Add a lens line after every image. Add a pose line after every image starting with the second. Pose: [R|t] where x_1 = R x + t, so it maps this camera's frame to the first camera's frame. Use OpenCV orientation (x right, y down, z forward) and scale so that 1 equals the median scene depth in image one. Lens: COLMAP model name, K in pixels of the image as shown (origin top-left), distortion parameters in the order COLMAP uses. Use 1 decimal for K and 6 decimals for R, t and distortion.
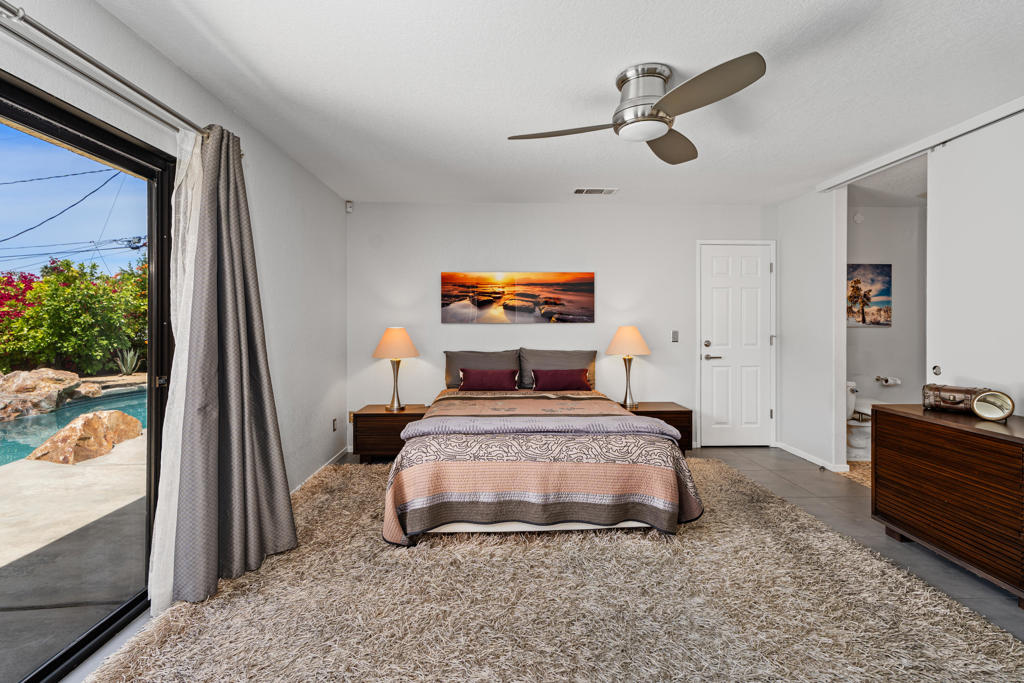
lens RADIAL K [[459.1, 0, 513.3], [0, 459.1, 331.9], [0, 0, 1]] dist [0.002489, 0.000316]
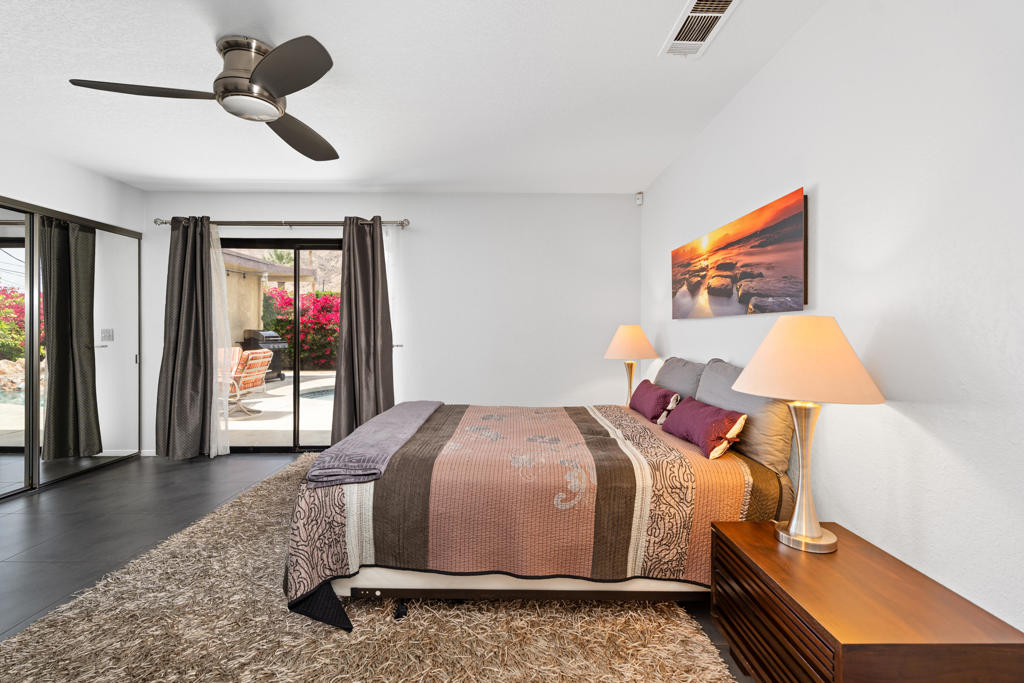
lens RADIAL K [[459.1, 0, 517.5], [0, 459.1, 337.5], [0, 0, 1]] dist [0.002489, 0.000316]
pose [[-0.026975, 0.020096, -0.999434, 0.597718], [-0.024780, 0.999477, 0.020766, 0.001574], [0.999329, 0.025326, -0.026463, 0.767364]]
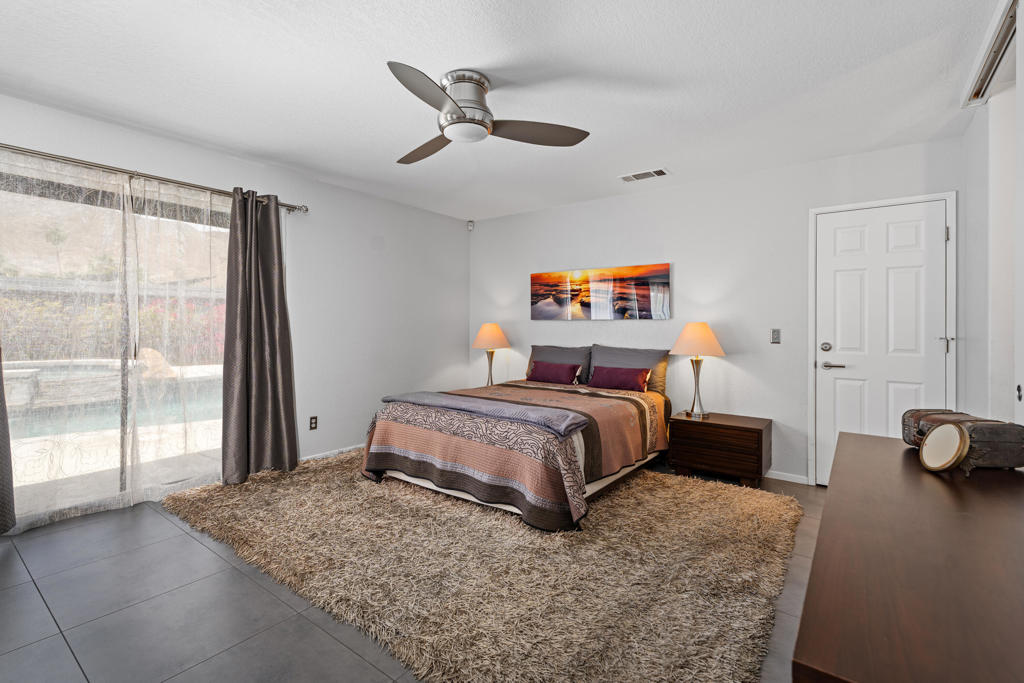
lens RADIAL K [[459.1, 0, 516.7], [0, 459.1, 333.4], [0, 0, 1]] dist [0.002489, 0.000316]
pose [[0.779238, 0.016154, -0.626520, 0.511468], [-0.020590, 0.999788, 0.000170, 0.014451], [0.626390, 0.012768, 0.779405, 0.114110]]
